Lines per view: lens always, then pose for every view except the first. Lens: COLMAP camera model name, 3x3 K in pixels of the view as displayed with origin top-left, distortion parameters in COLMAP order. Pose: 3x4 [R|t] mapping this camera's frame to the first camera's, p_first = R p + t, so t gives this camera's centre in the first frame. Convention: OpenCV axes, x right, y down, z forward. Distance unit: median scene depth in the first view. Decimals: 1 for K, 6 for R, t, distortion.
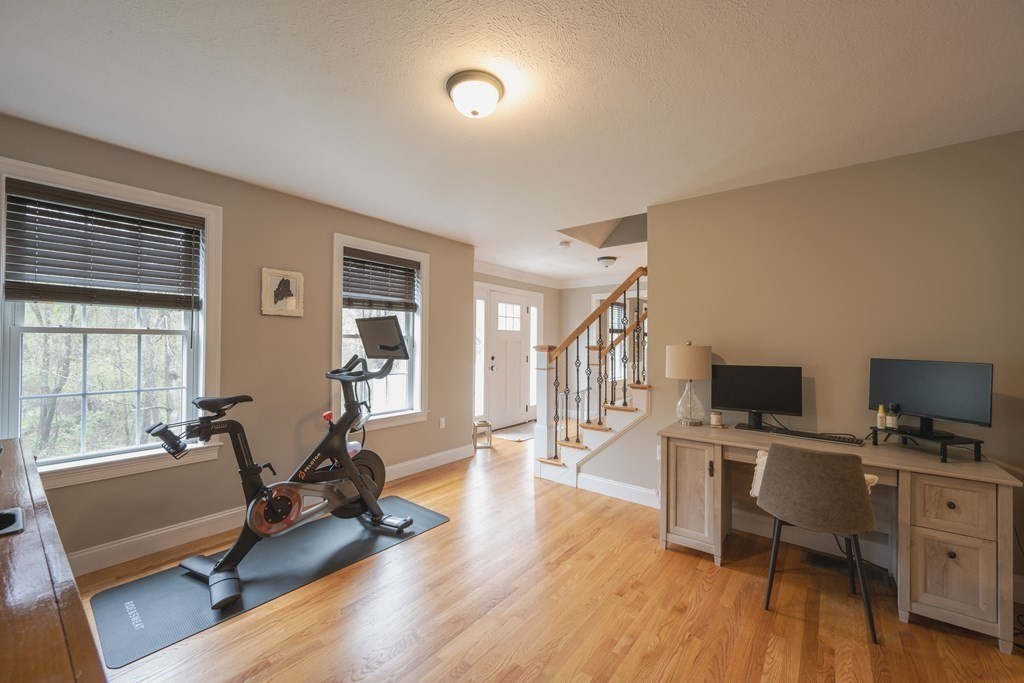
lens RADIAL K [[415.2, 0, 514.0], [0, 415.2, 343.4], [0, 0, 1]] dist [-0.000338, 0.001448]
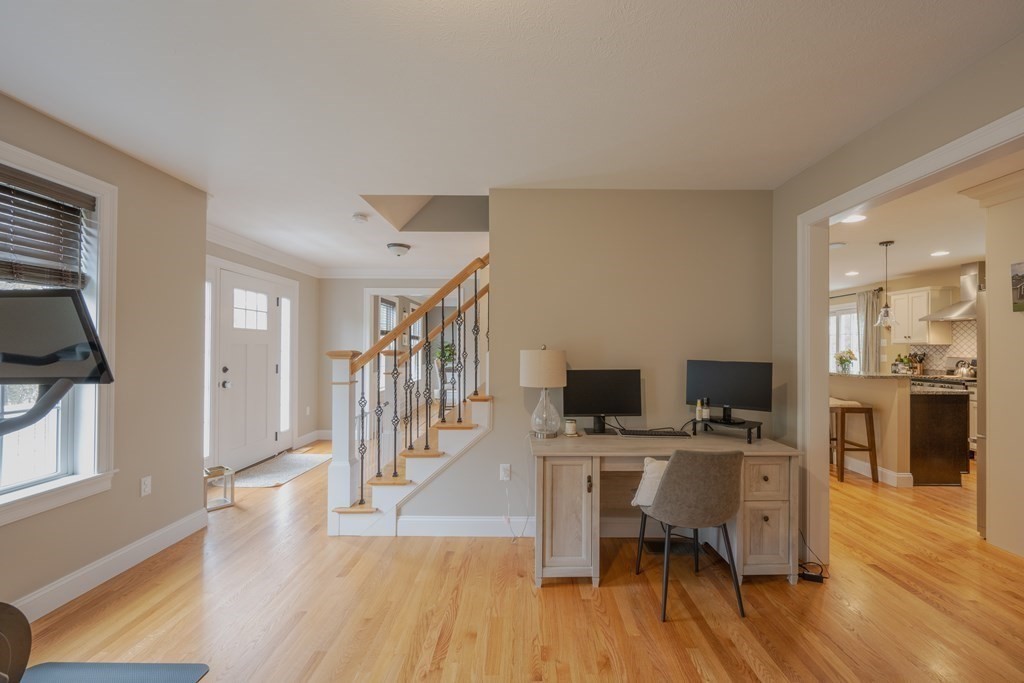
lens RADIAL K [[415.2, 0, 519.6], [0, 415.2, 346.7], [0, 0, 1]] dist [-0.000338, 0.001448]
pose [[0.779200, -0.003023, 0.626768, -0.169535], [0.002489, 0.999995, 0.001729, -0.002903], [-0.626770, 0.000213, 0.779204, 0.294675]]
